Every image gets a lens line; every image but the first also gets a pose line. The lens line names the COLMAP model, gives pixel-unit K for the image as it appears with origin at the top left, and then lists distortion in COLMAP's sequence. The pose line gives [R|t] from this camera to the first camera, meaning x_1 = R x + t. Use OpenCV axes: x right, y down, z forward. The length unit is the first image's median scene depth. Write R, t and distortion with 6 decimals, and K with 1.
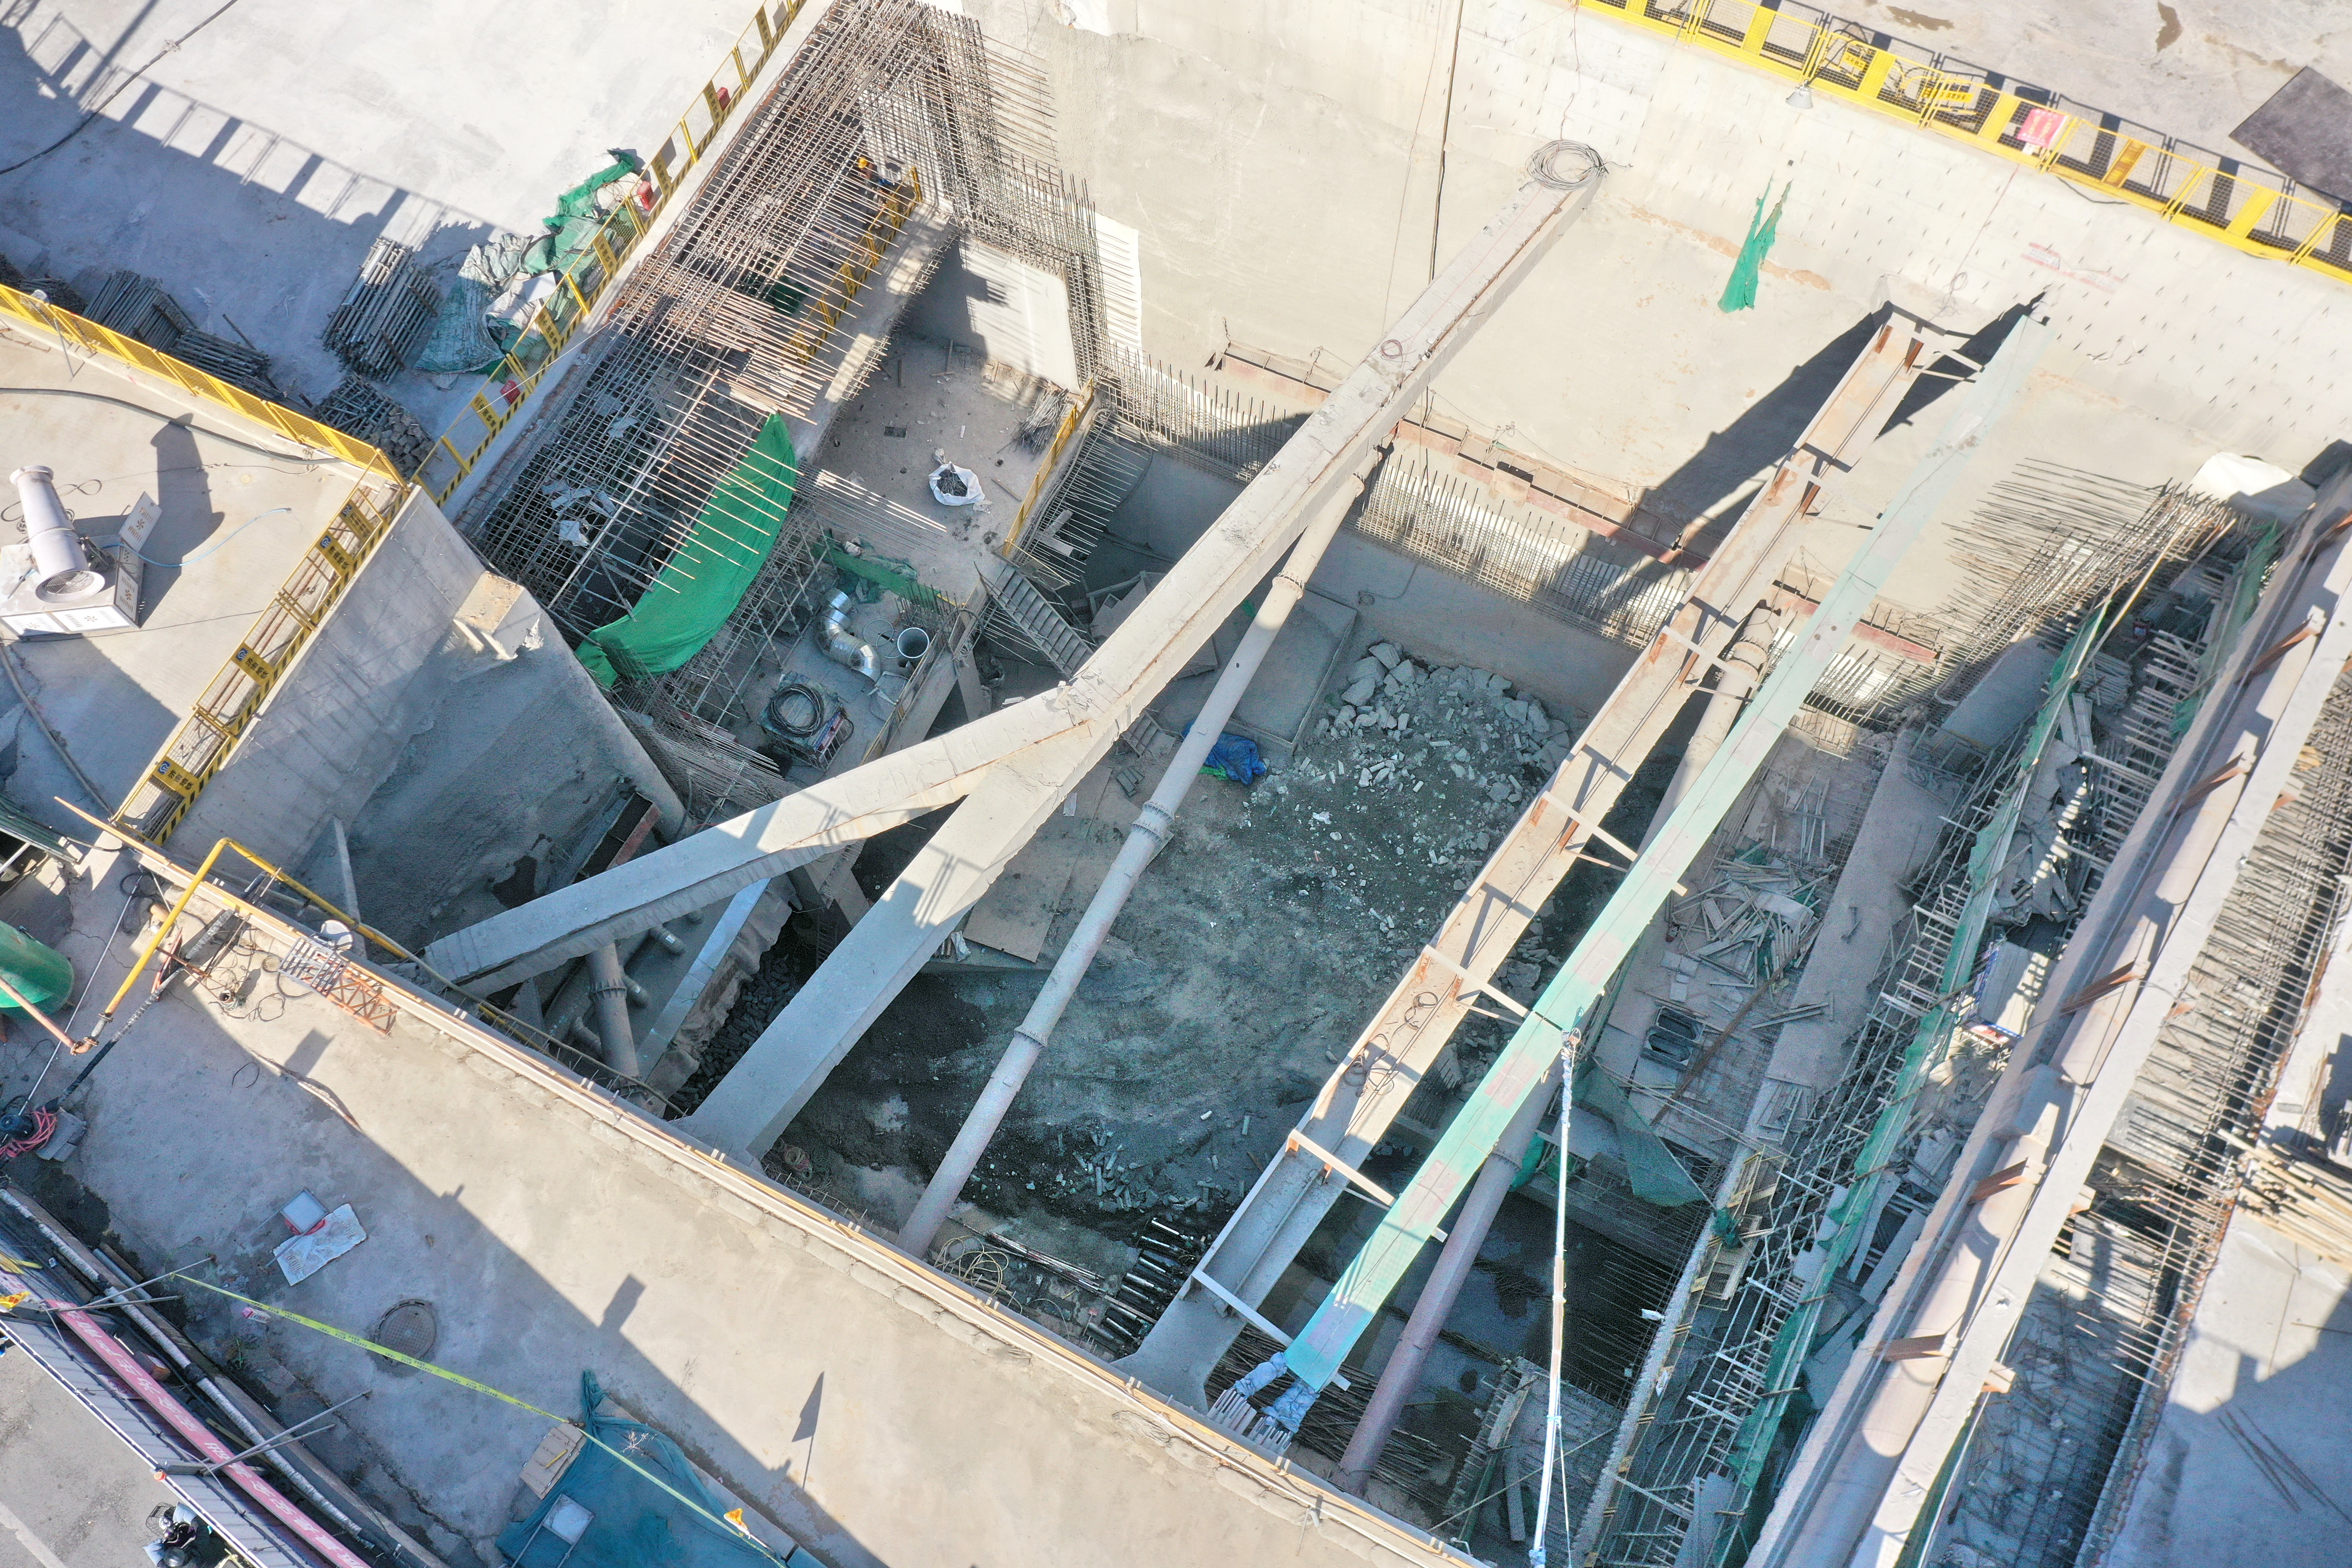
lens RADIAL K [[1866.3, 0, 1162.0], [0, 1866.3, 767.4], [0, 0, 1]] dist [0.001607, -0.004486]
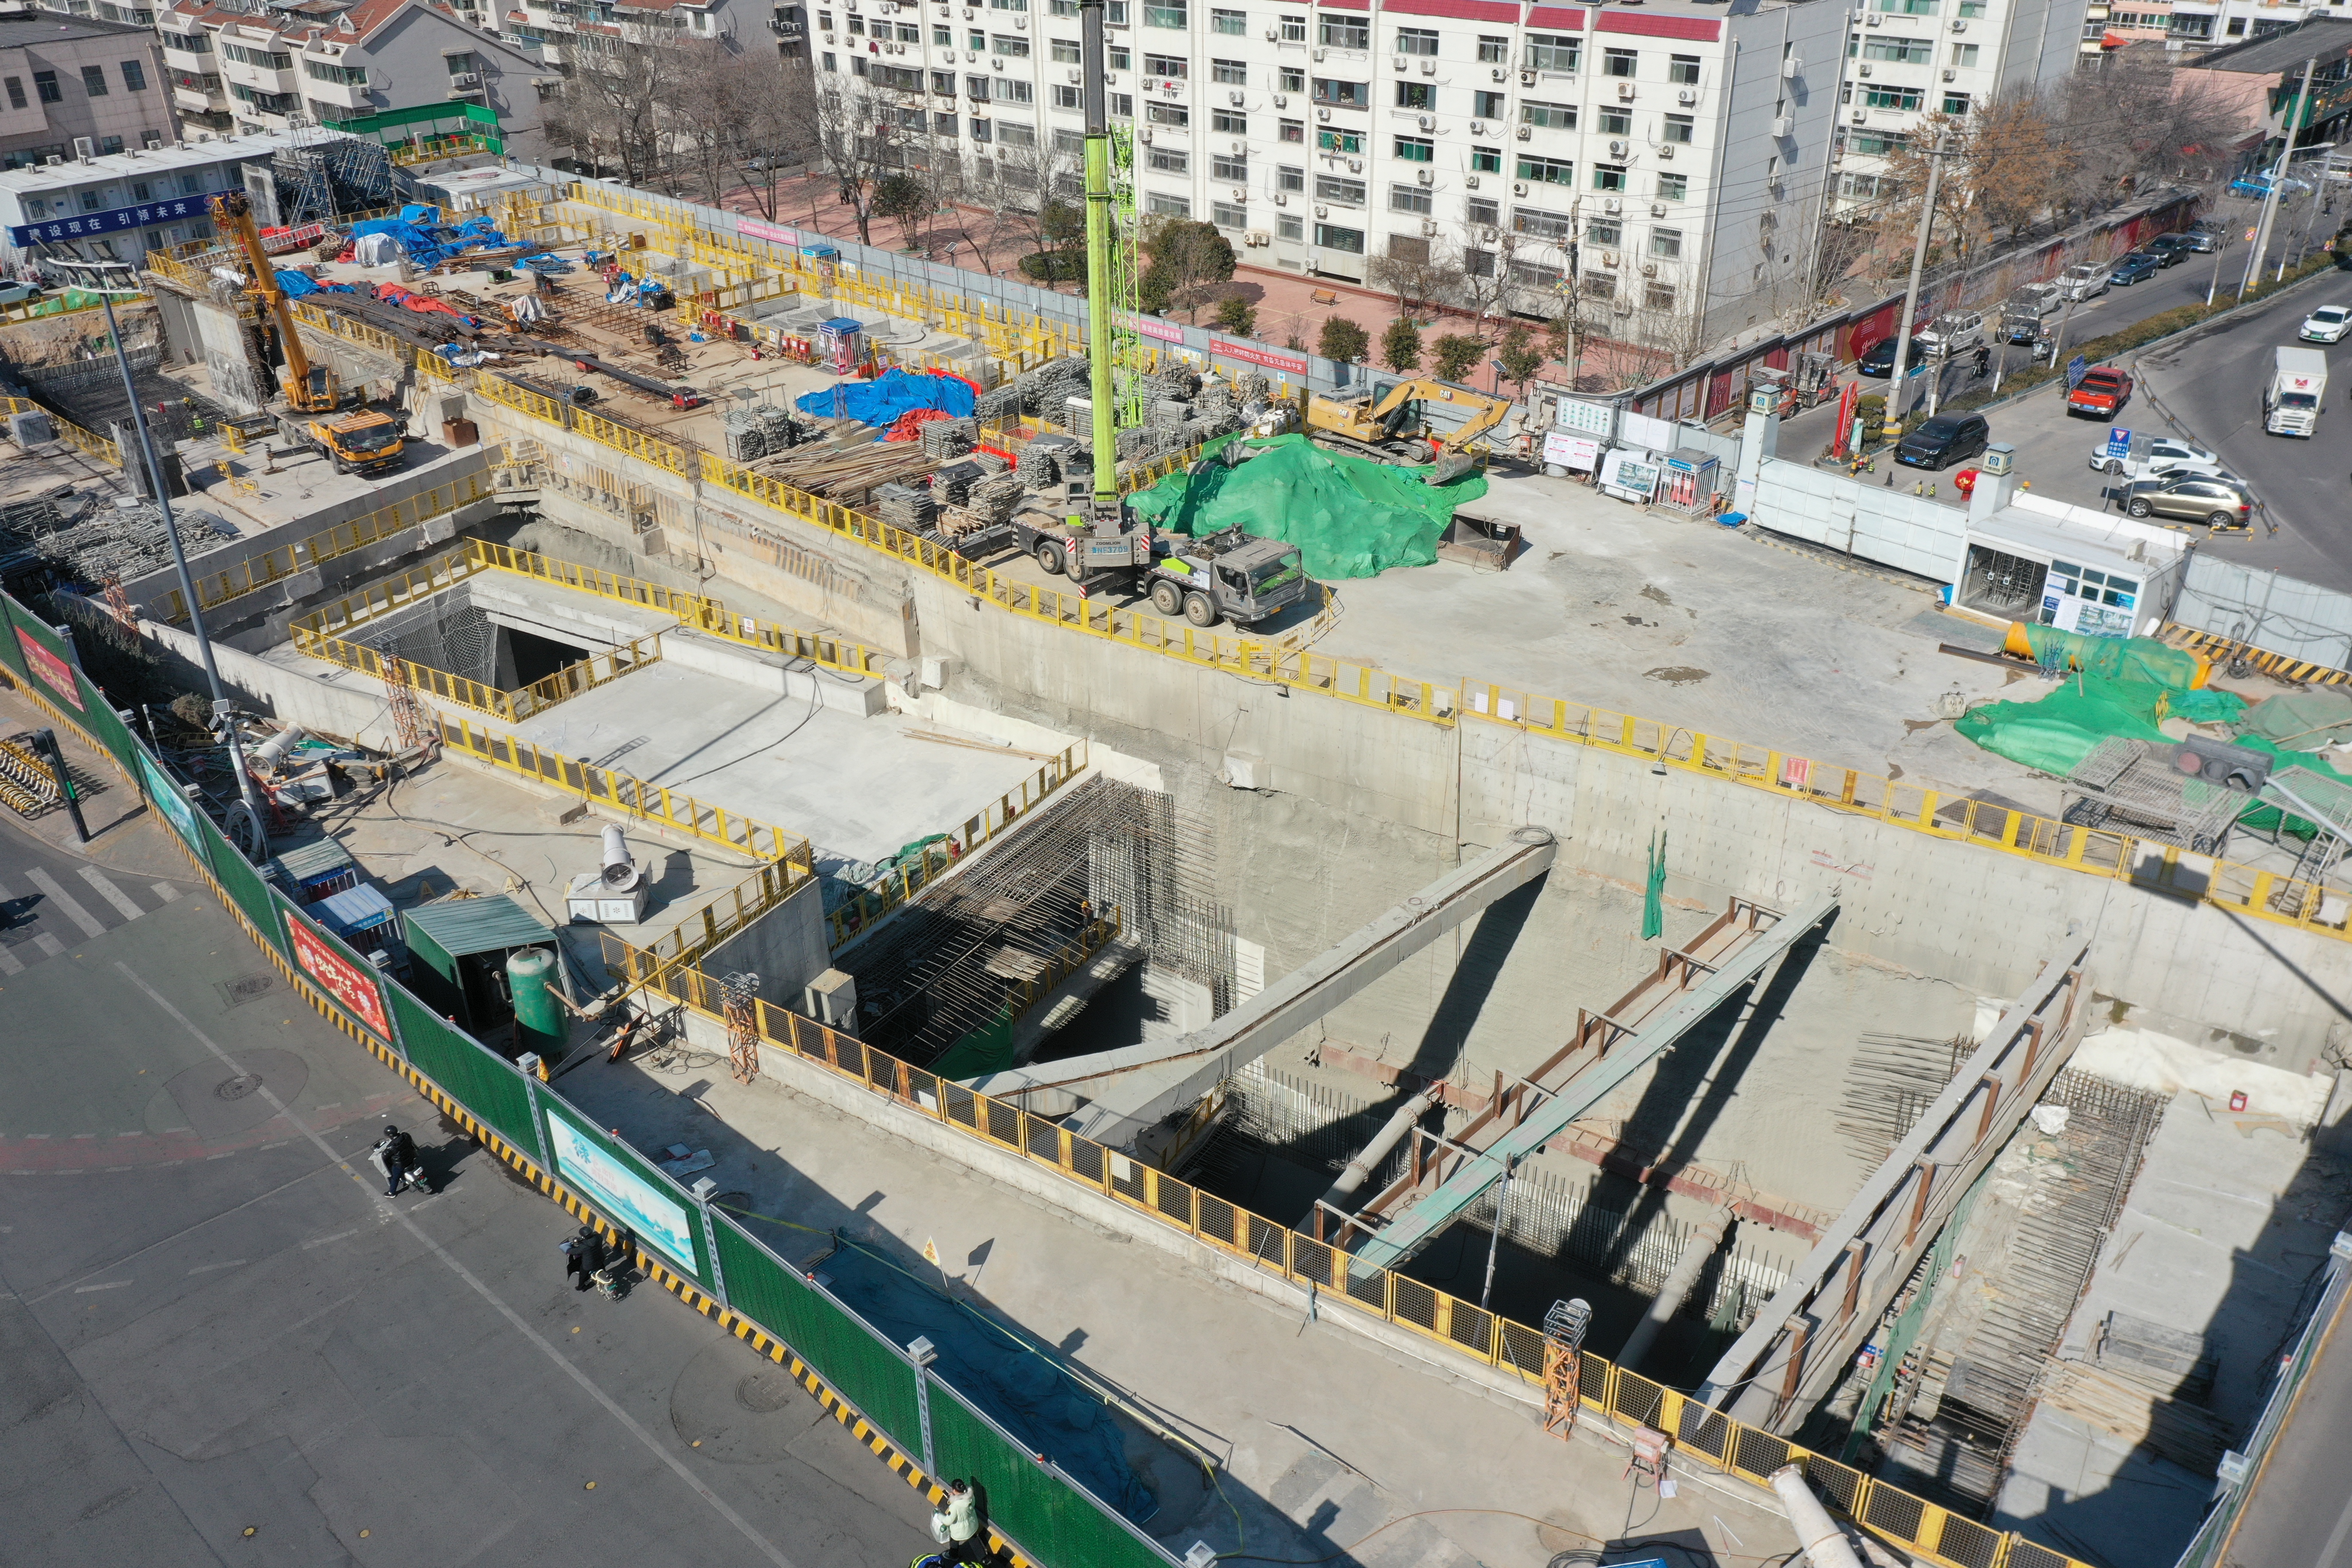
lens RADIAL K [[1866.3, 0, 1160.2], [0, 1866.3, 774.6], [0, 0, 1]] dist [0.001607, -0.004486]
pose [[0.993440, 0.048905, -0.103374, 0.057800], [-0.103579, 0.767916, -0.632120, 0.618443], [0.048469, 0.638681, 0.767944, -0.253134]]
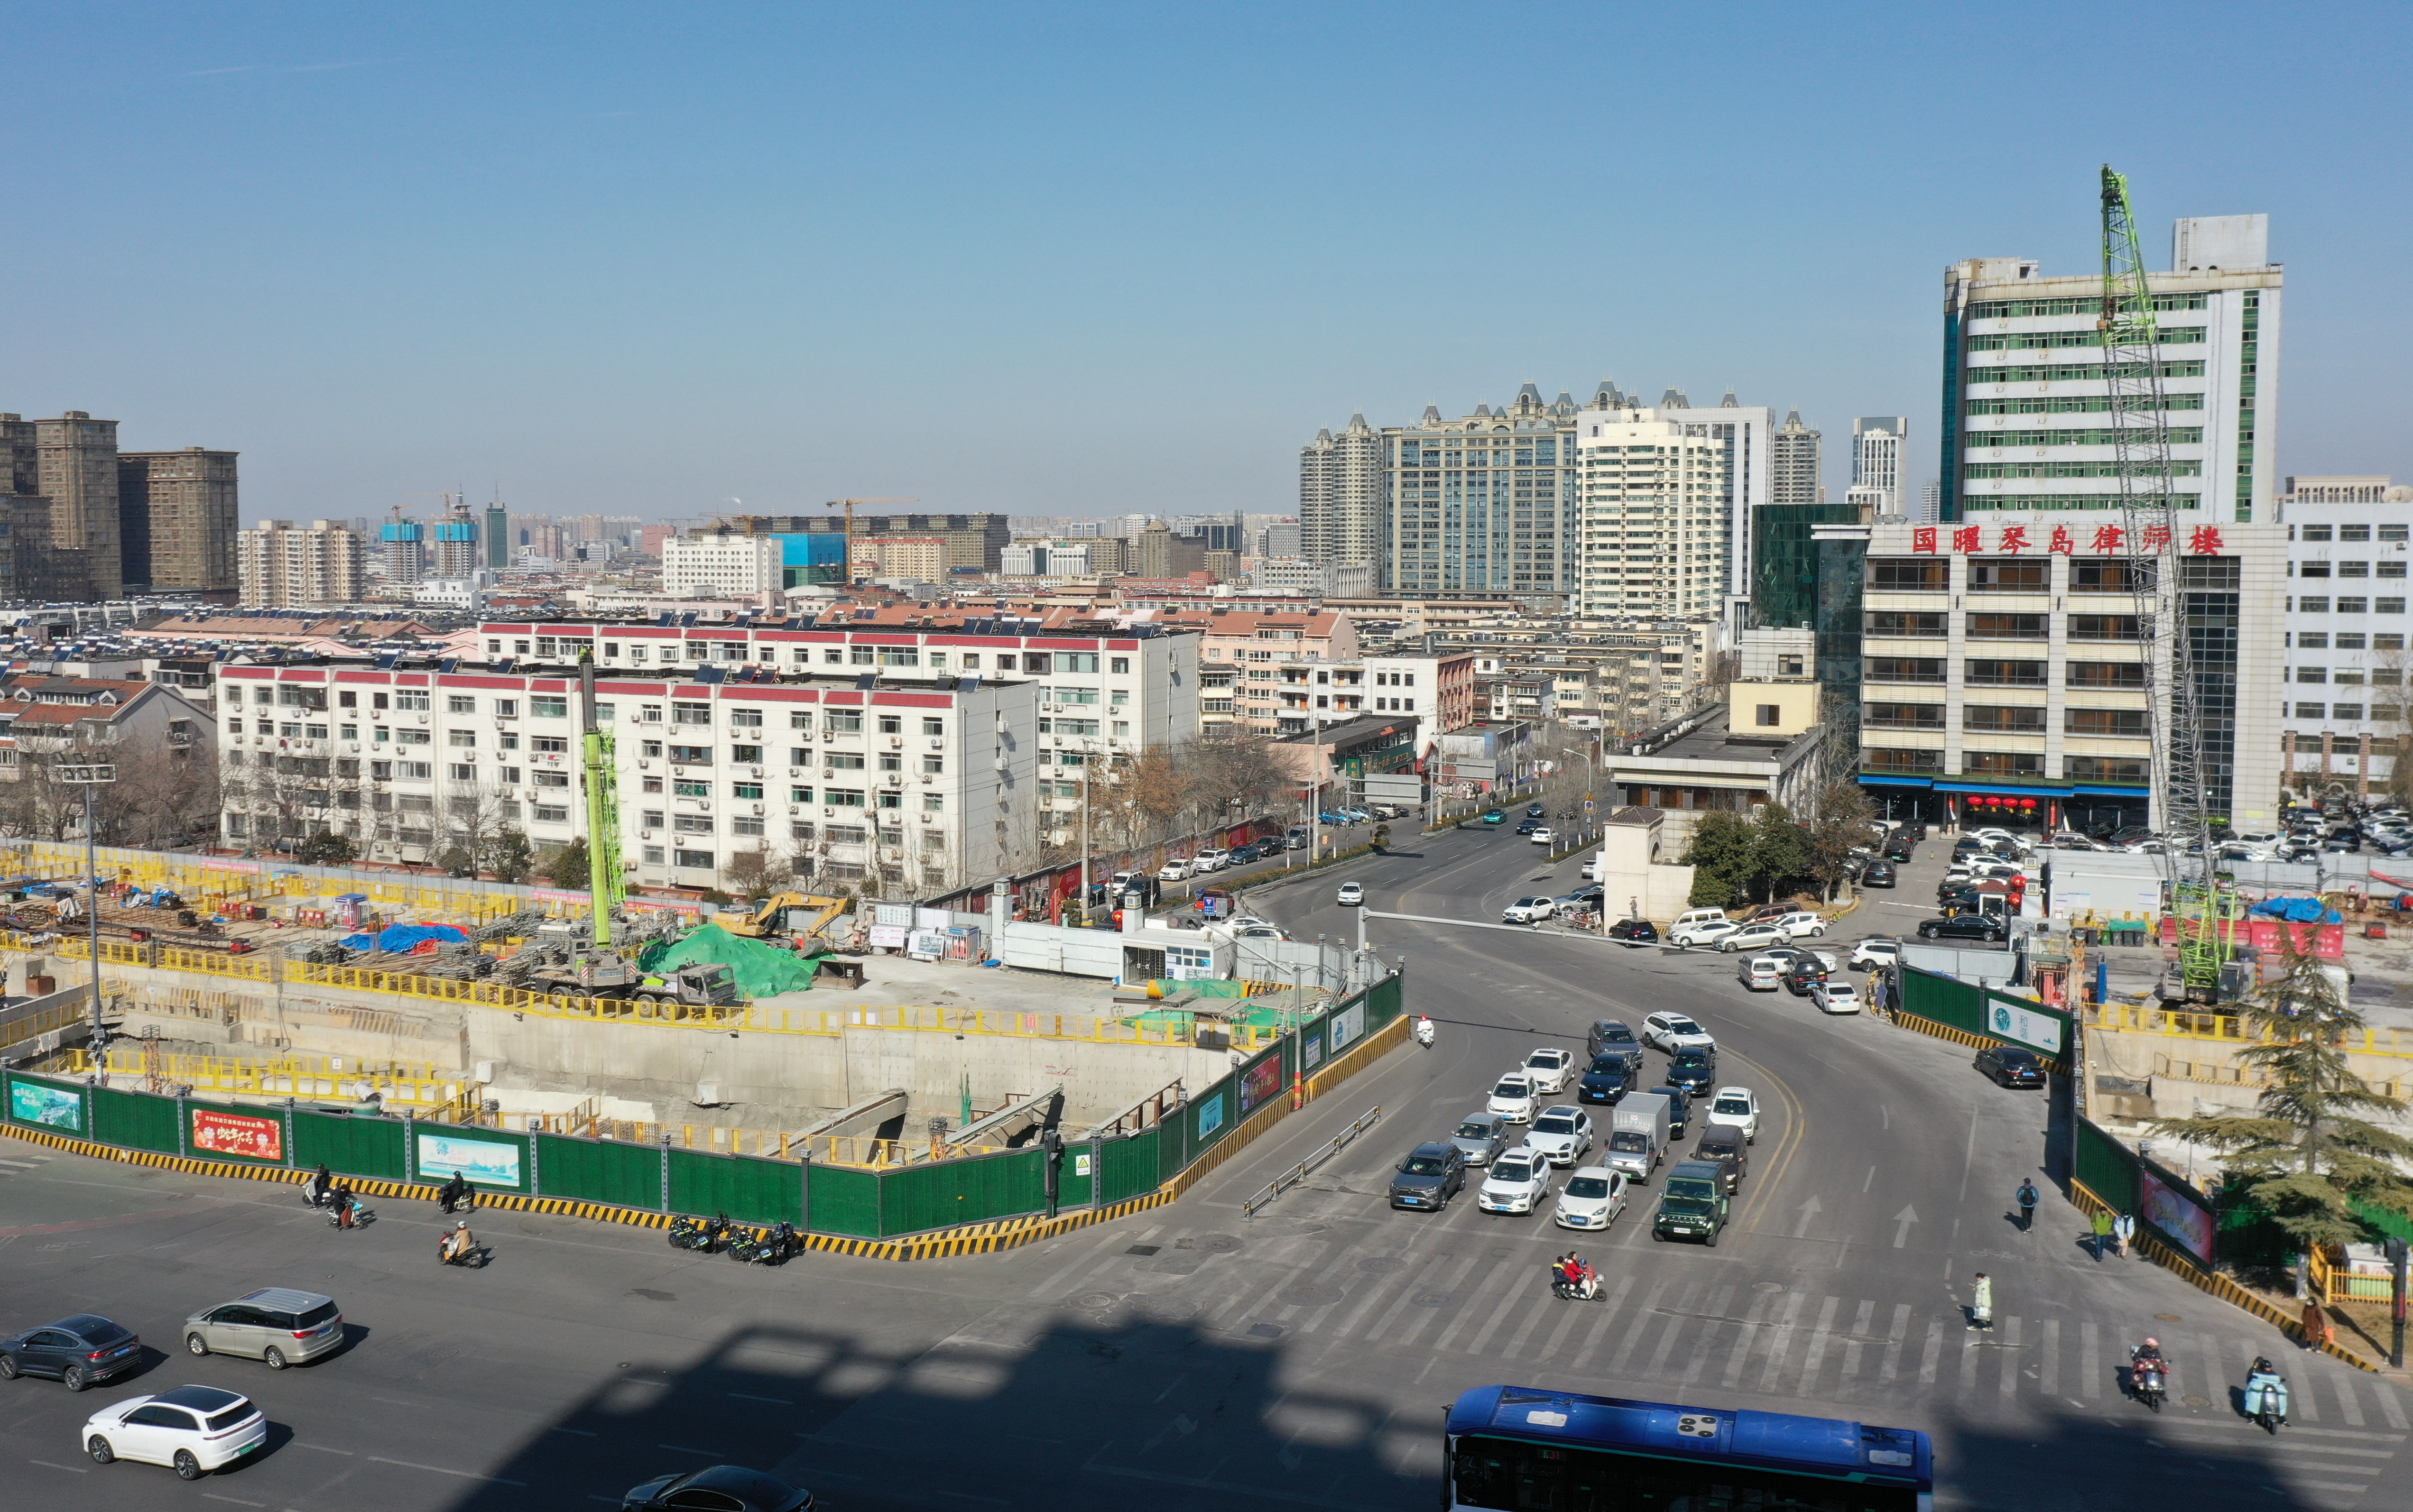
lens RADIAL K [[2063.7, 0, 1127.1], [0, 2063.7, 683.6], [0, 0, 1]] dist [0.000160, 0.001507]
pose [[0.972639, -0.004765, 0.232272, -0.134561], [0.211687, 0.430083, -0.877620, 1.946545], [-0.095714, 0.902777, 0.419324, -0.763224]]
